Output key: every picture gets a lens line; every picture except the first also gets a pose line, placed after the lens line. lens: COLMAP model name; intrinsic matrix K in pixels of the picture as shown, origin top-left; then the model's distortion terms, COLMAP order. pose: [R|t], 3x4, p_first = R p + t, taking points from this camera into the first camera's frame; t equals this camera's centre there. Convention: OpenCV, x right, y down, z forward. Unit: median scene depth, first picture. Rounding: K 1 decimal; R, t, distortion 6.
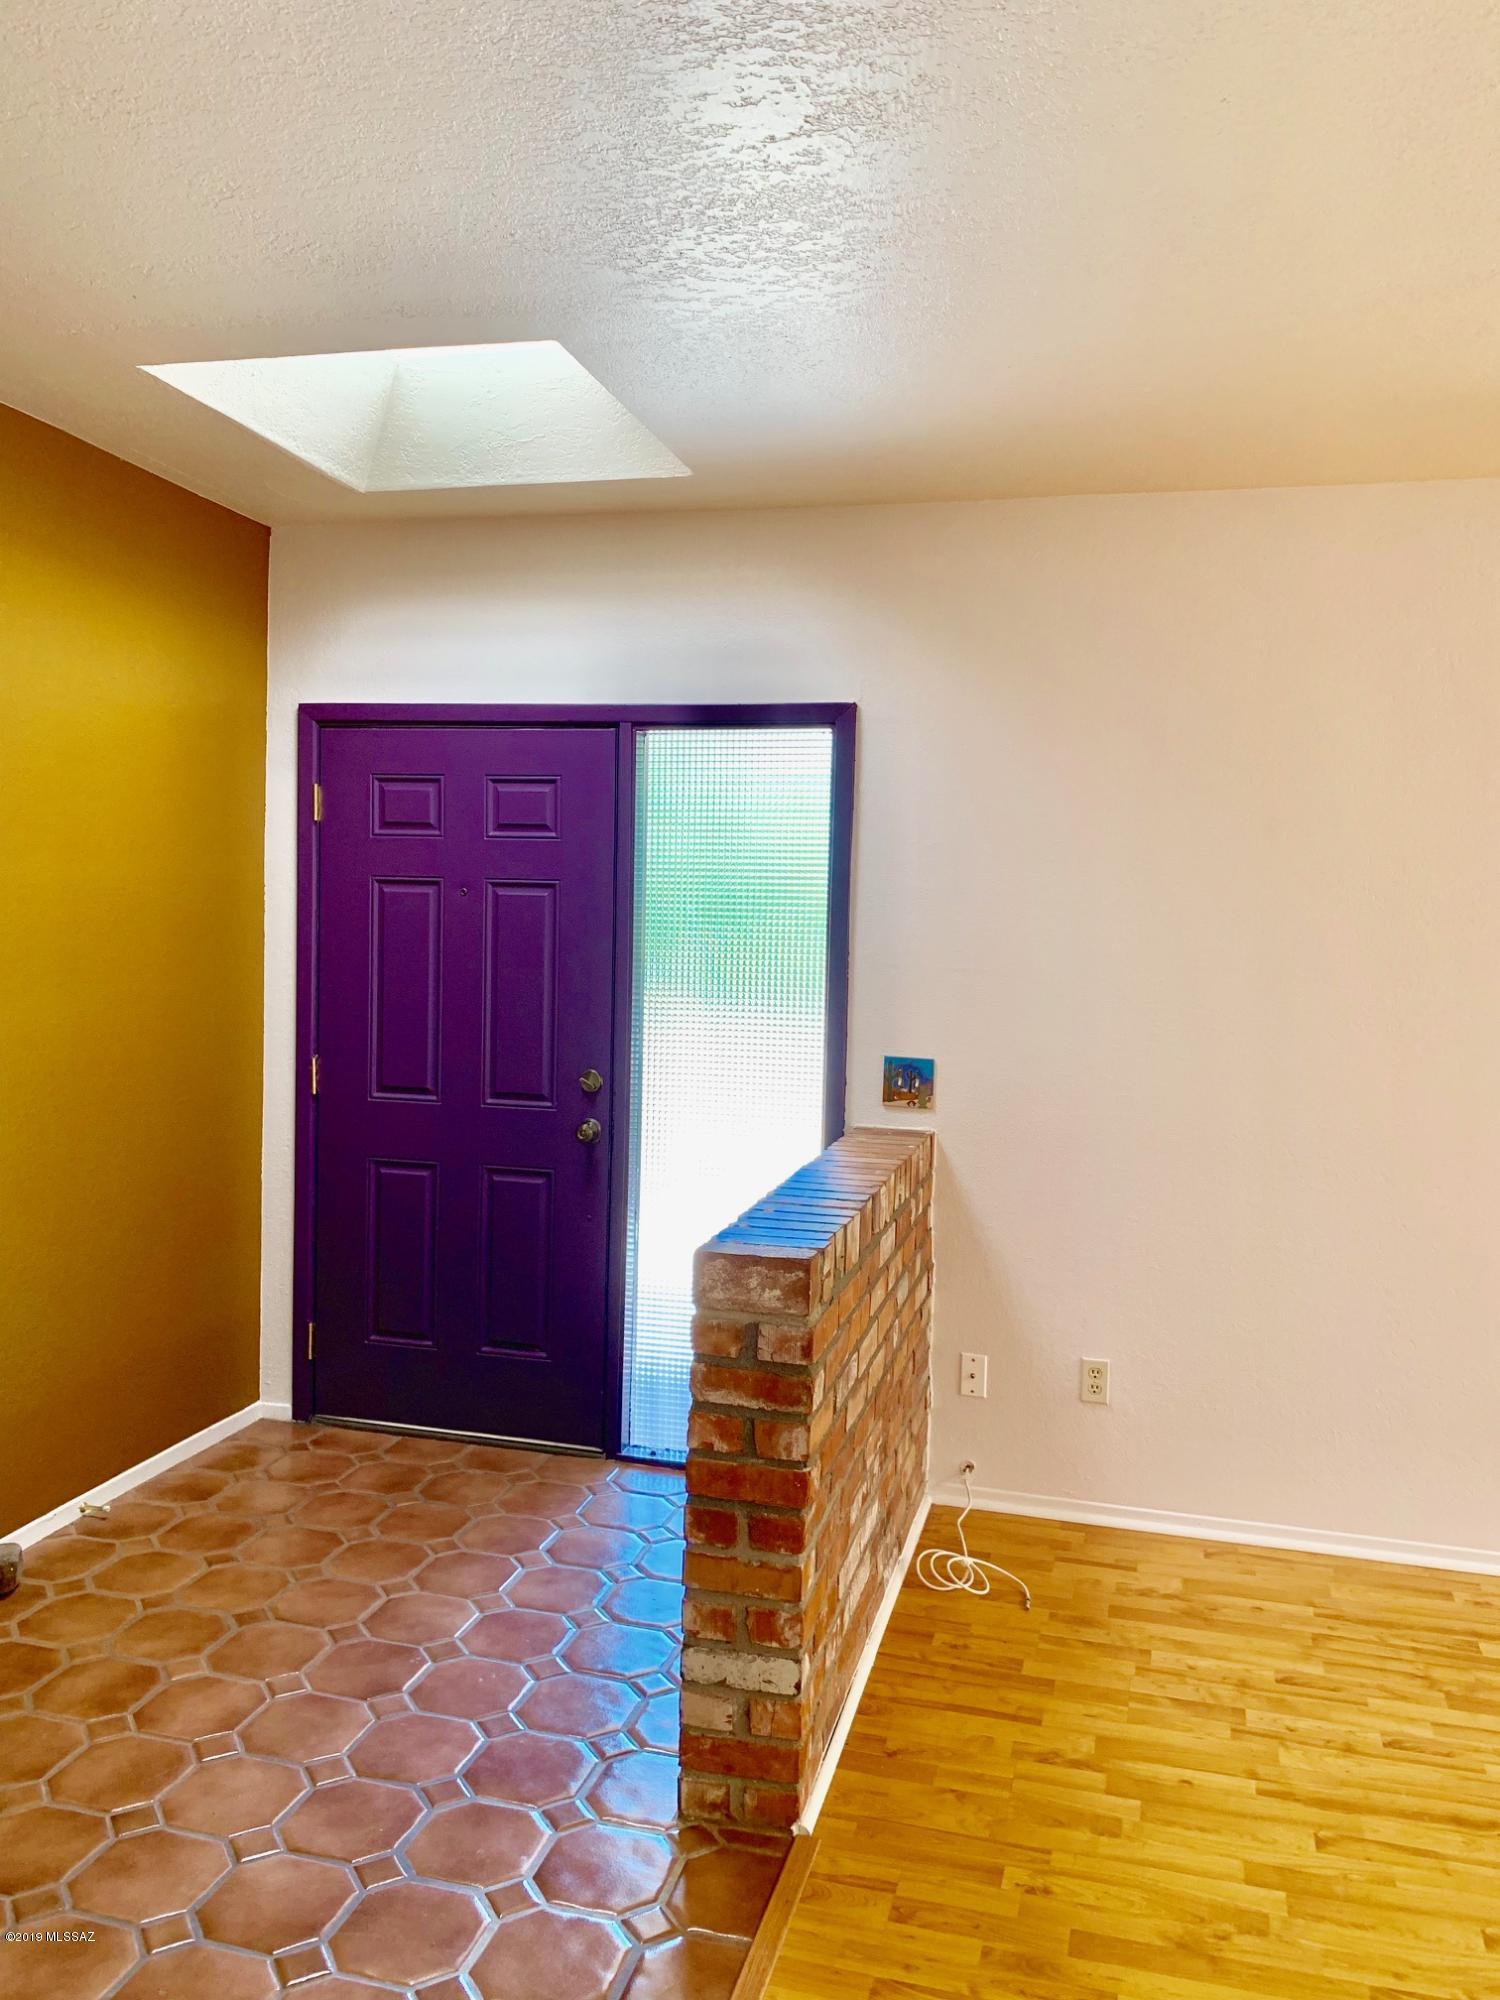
lens RADIAL K [[1539.0, 0, 758.4], [0, 1539.0, 983.5], [0, 0, 1]] dist [0.060008, -0.065322]
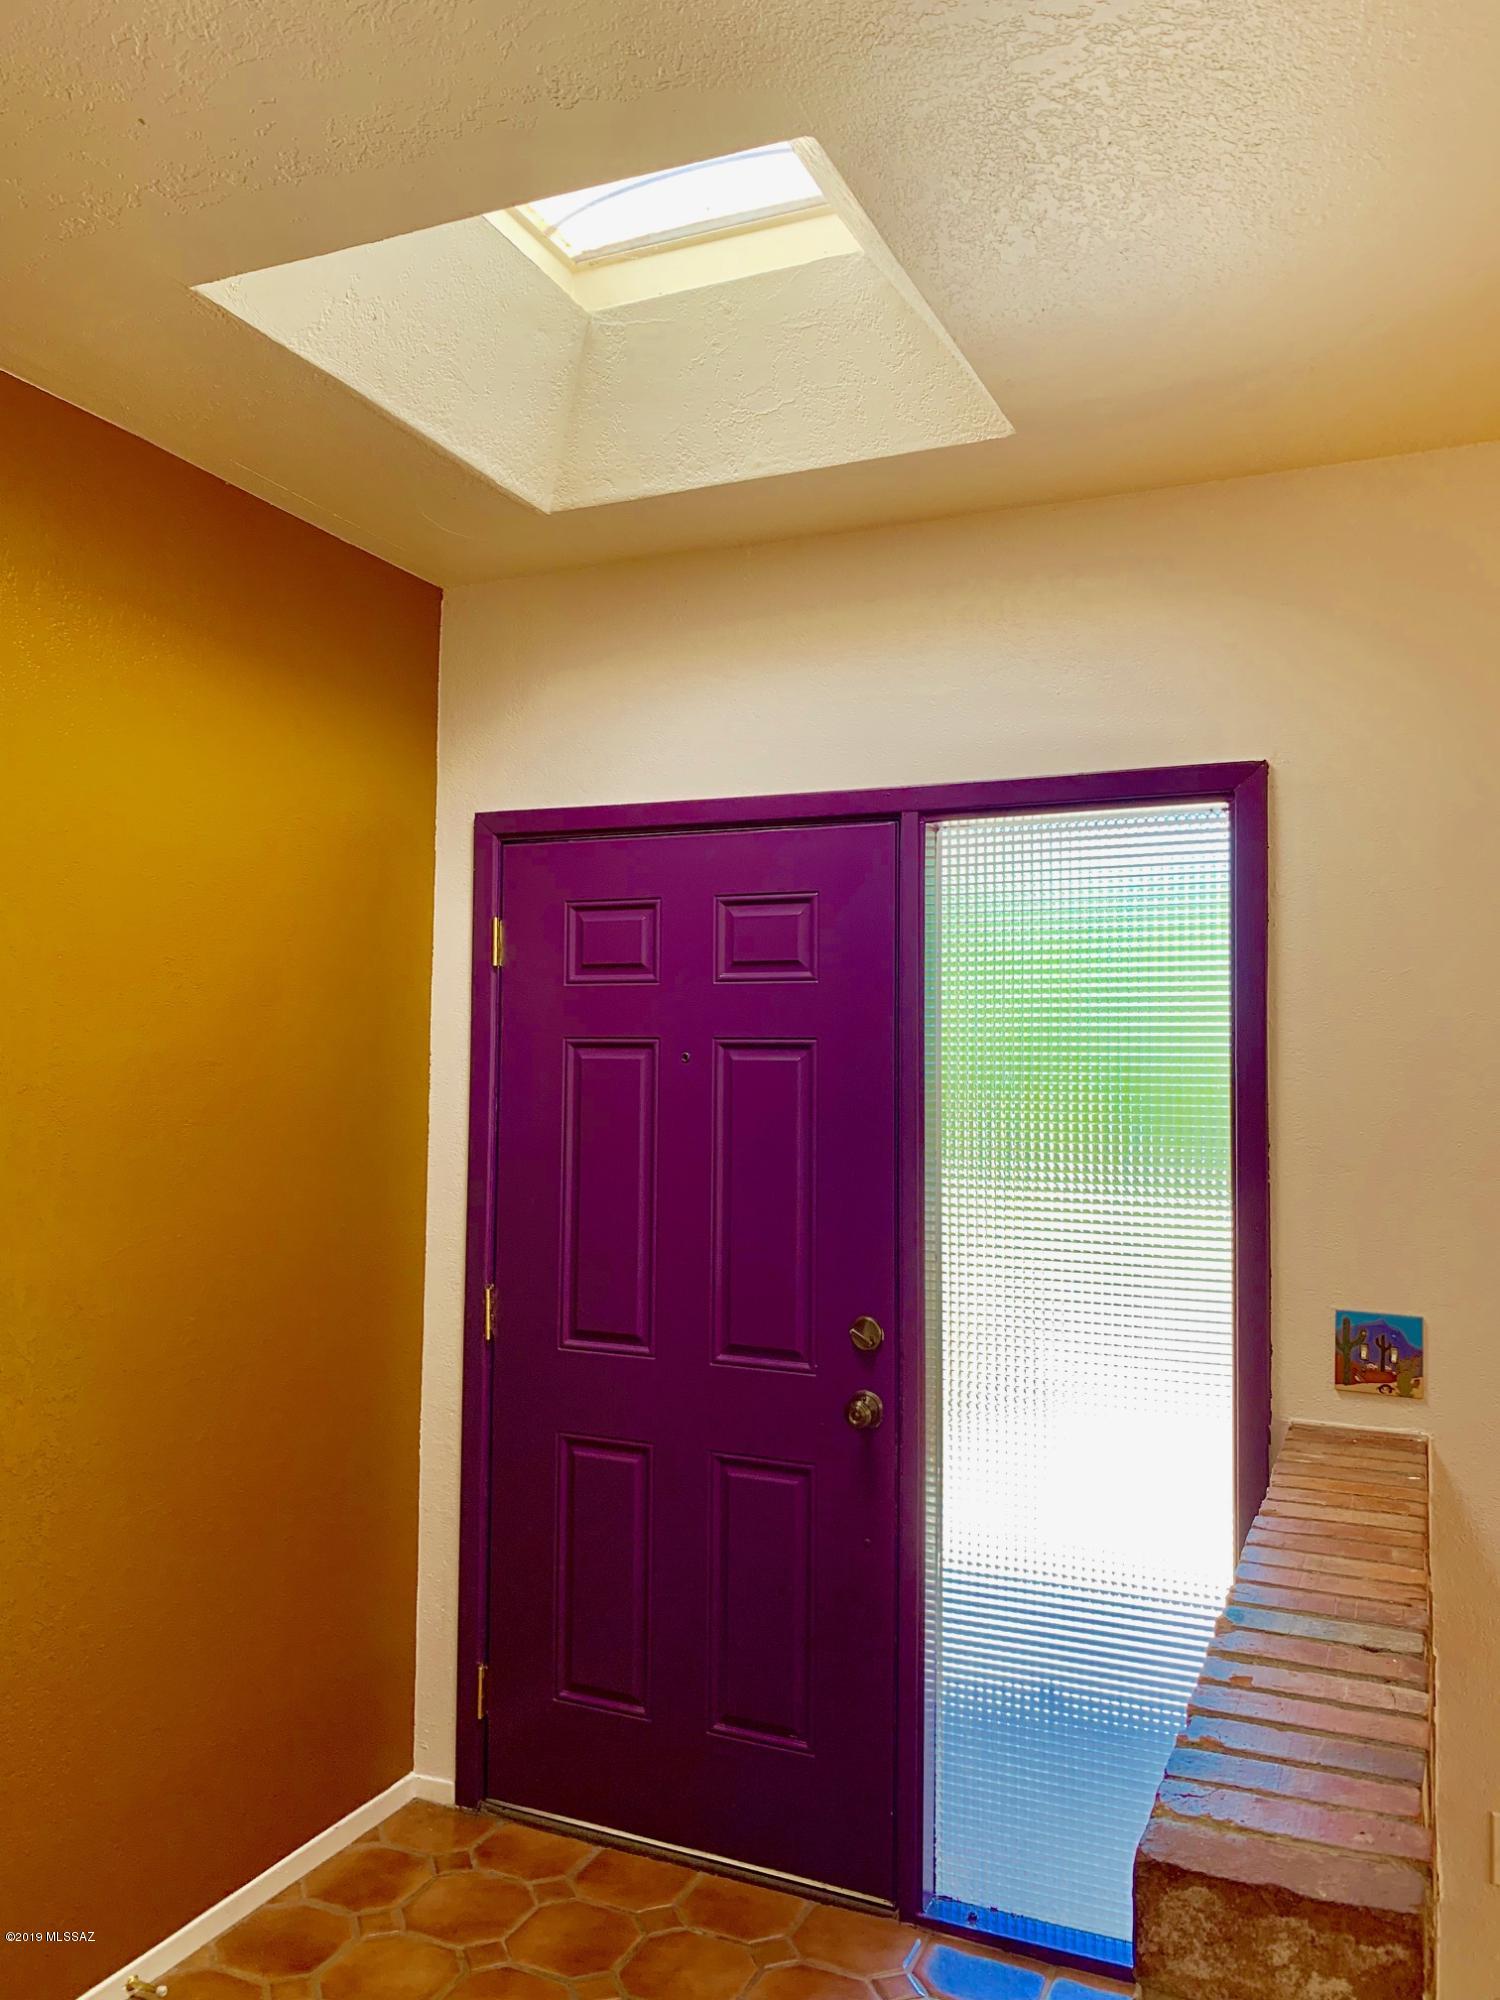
lens RADIAL K [[1542.6, 0, 755.9], [0, 1542.6, 989.4], [0, 0, 1]] dist [0.102142, -0.060186]
pose [[0.986217, -0.022574, -0.163912, -0.040336], [0.006117, 0.994947, -0.100217, -0.018711], [0.165346, 0.097833, 0.981371, 0.296717]]
